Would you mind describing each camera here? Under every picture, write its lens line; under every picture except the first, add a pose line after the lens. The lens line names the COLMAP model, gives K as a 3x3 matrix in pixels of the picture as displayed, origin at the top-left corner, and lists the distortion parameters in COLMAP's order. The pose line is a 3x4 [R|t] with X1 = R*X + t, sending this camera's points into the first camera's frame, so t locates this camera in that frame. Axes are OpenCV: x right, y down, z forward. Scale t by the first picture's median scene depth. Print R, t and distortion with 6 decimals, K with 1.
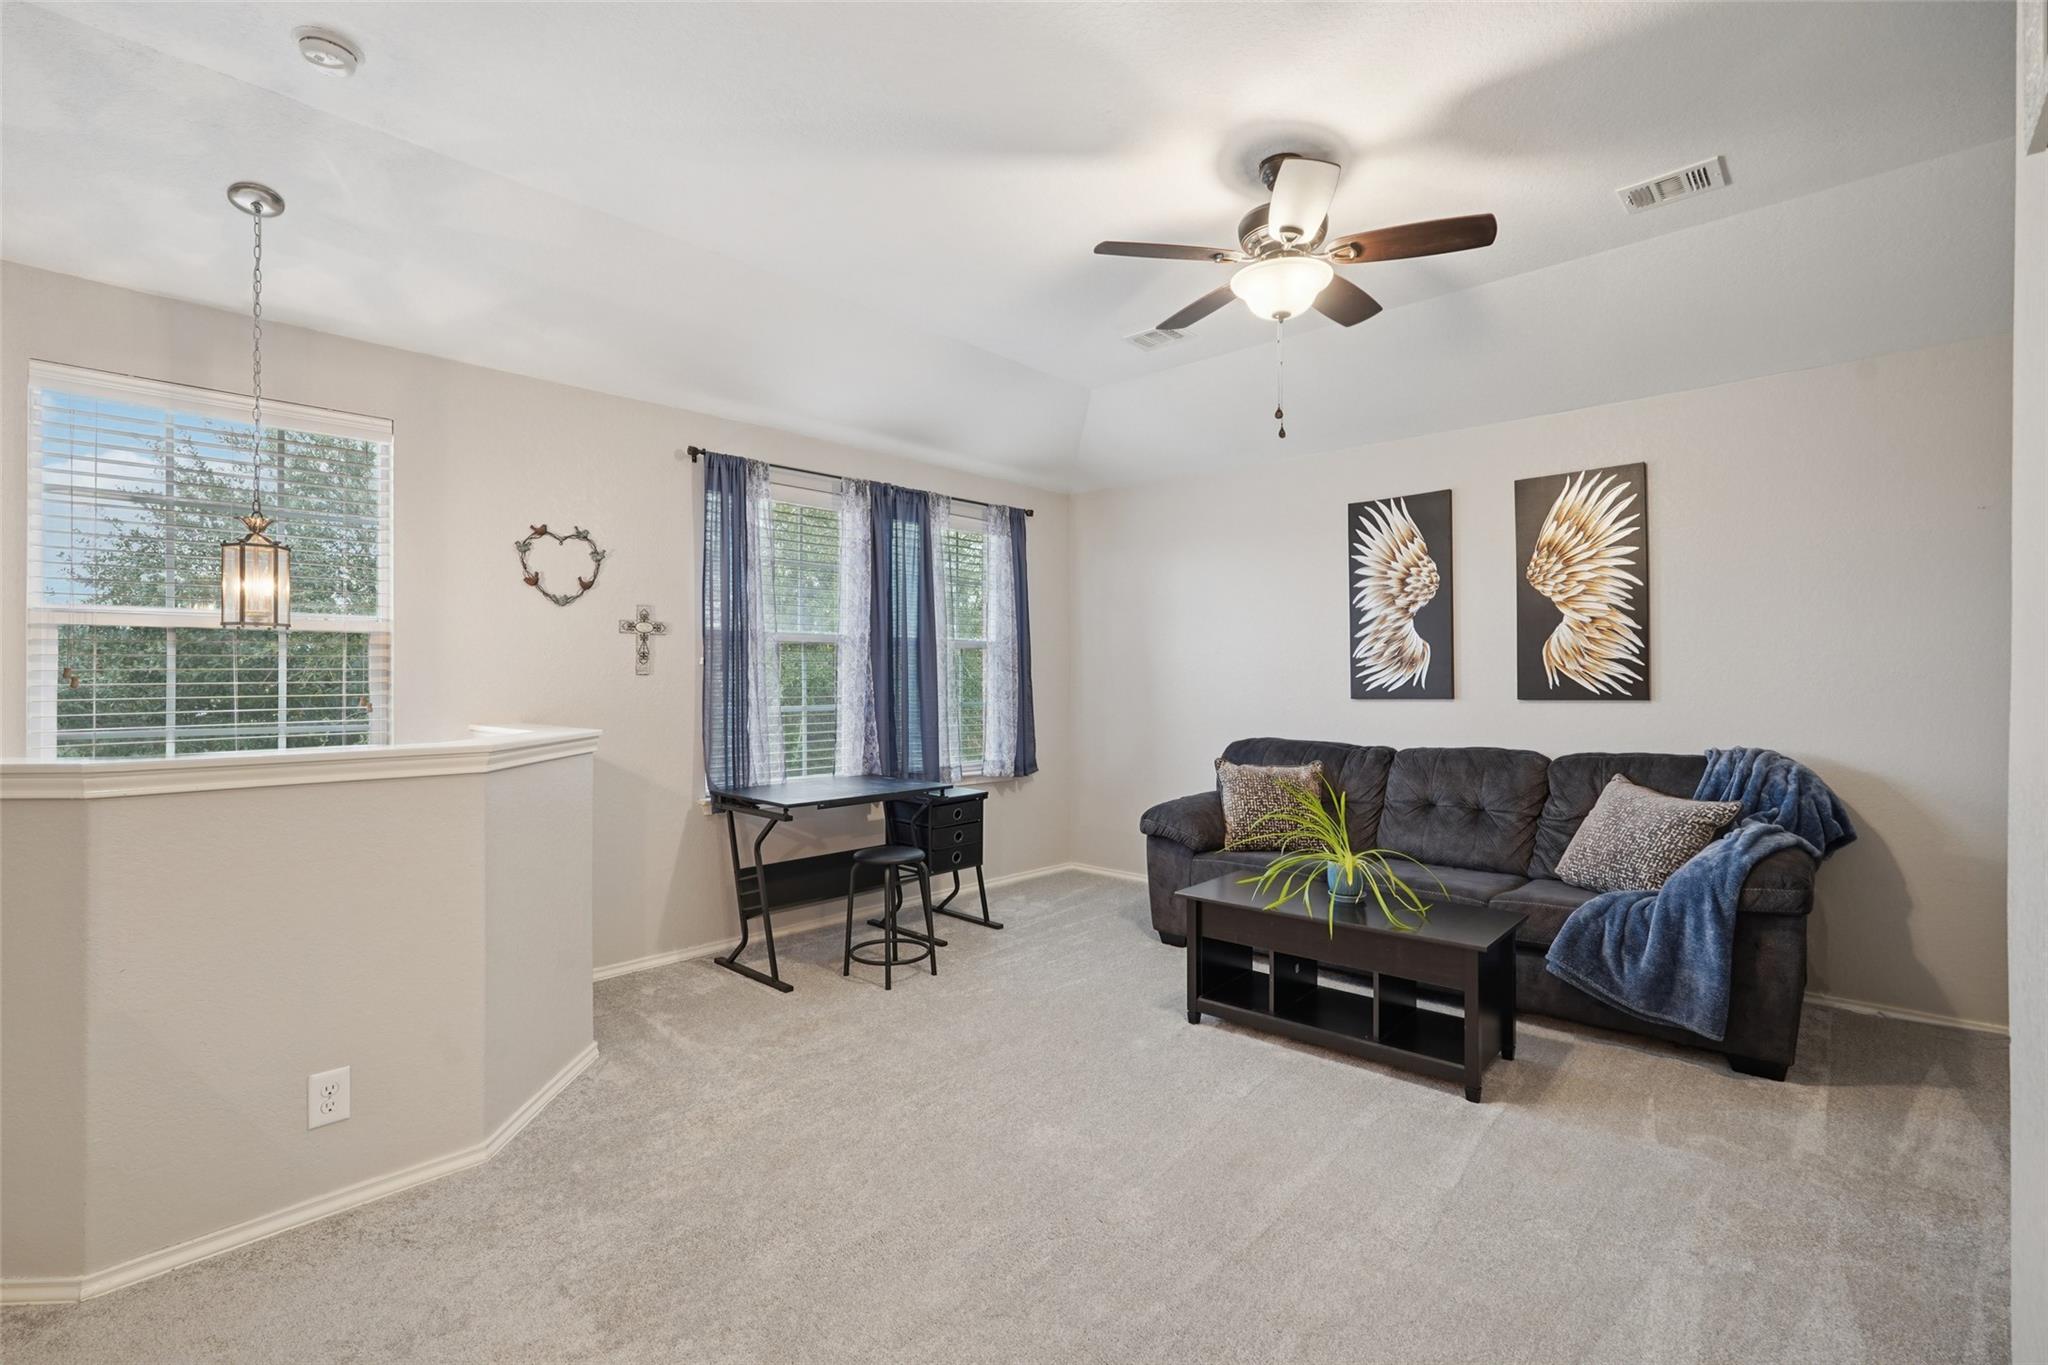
lens RADIAL K [[912.2, 0, 1019.0], [0, 912.2, 681.4], [0, 0, 1]] dist [-0.013747, 0.007043]
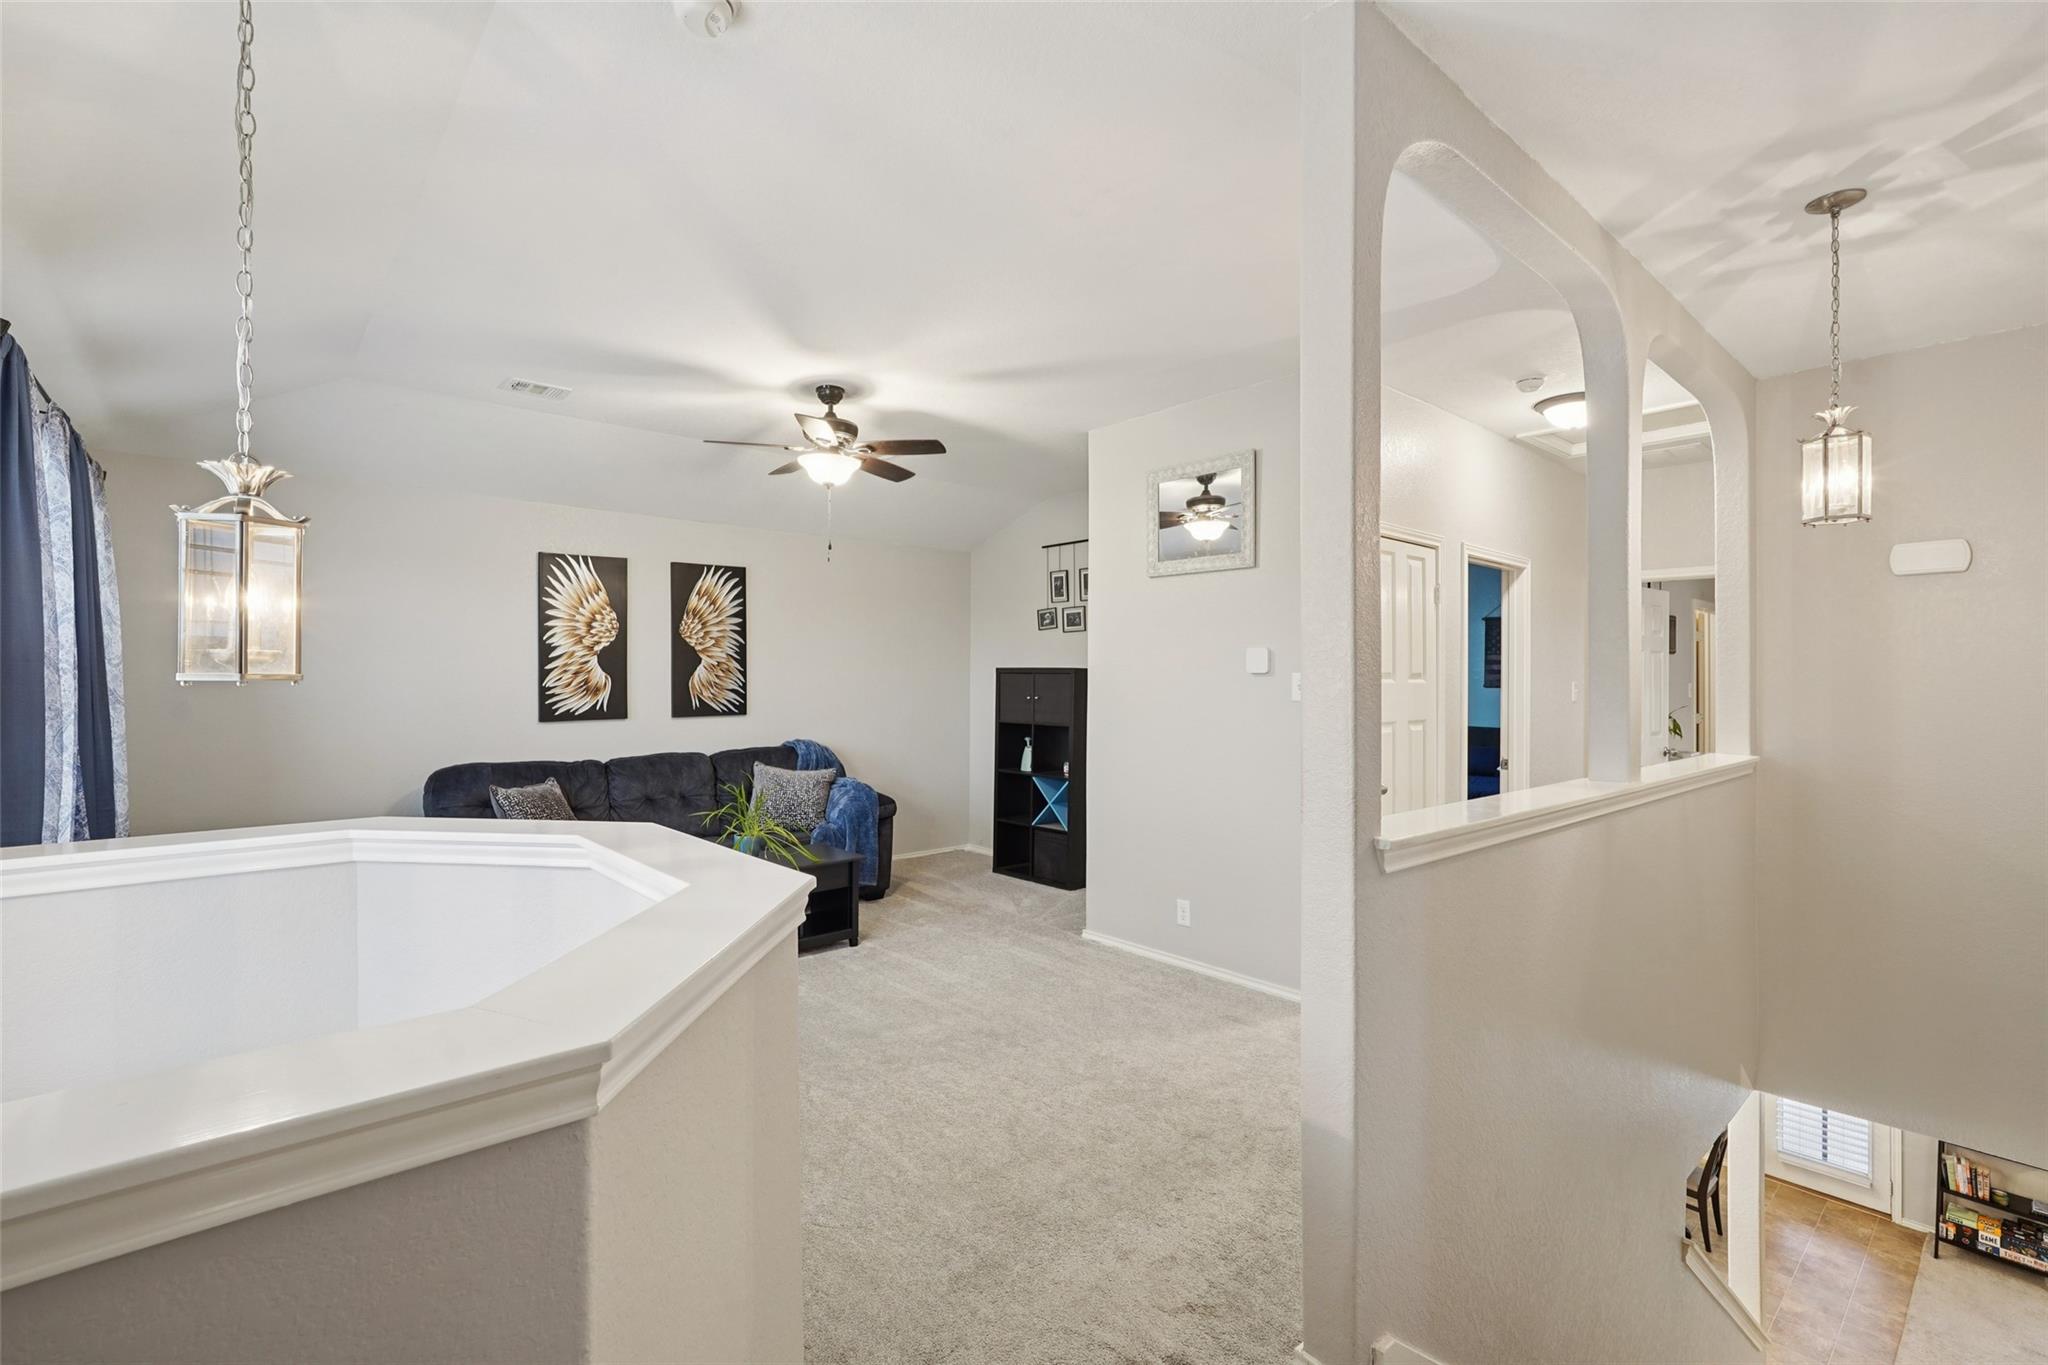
lens RADIAL K [[912.2, 0, 1019.0], [0, 912.2, 681.4], [0, 0, 1]] dist [-0.013747, 0.007043]
pose [[0.112210, -0.001901, 0.993683, -0.744661], [0.001557, 0.999997, 0.001737, -0.035192], [-0.993683, 0.001352, 0.112212, 0.287863]]
